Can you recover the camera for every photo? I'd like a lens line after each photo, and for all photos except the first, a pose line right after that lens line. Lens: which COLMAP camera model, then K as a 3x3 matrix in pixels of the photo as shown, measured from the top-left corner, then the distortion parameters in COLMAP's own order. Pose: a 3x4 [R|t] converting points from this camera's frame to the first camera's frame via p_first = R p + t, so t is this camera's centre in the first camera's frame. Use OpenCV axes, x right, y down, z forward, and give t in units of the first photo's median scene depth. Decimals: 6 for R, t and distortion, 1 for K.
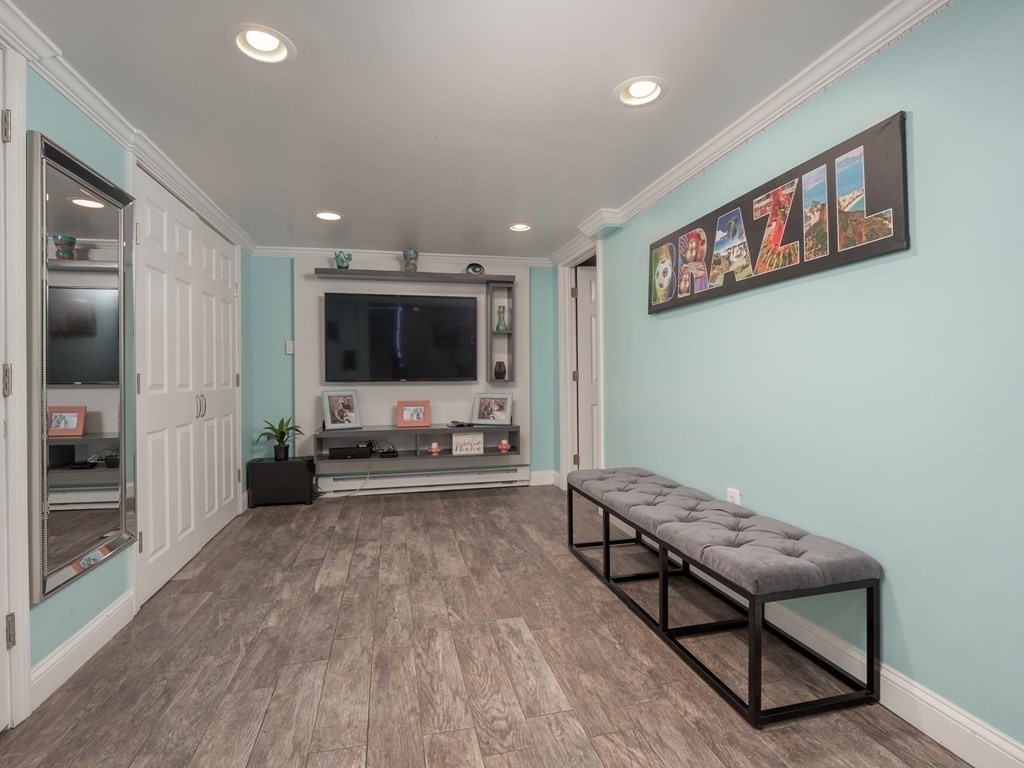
lens RADIAL K [[496.3, 0, 504.1], [0, 496.3, 381.7], [0, 0, 1]] dist [-0.013777, -0.000104]
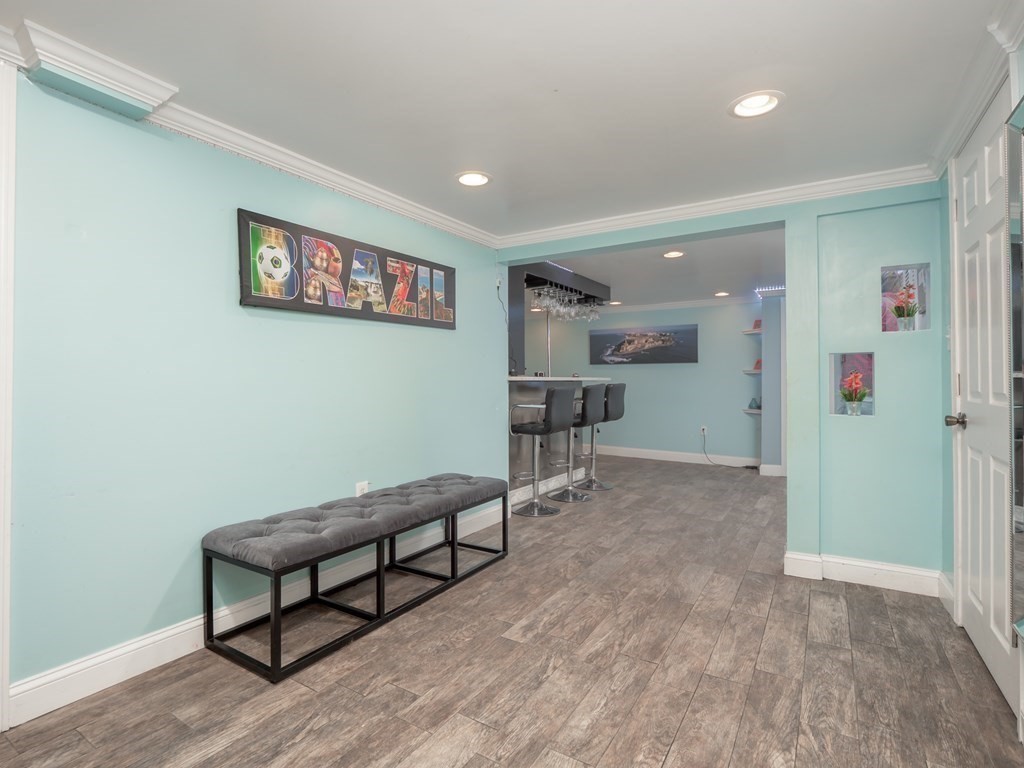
lens RADIAL K [[518.5, 0, 502.1], [0, 518.5, 377.8], [0, 0, 1]] dist [0.001125, -0.001544]
pose [[-0.705703, 0.009369, 0.708446, -0.717979], [0.014163, 0.999899, 0.000884, -0.033503], [-0.708367, 0.010657, -0.705764, 1.776321]]
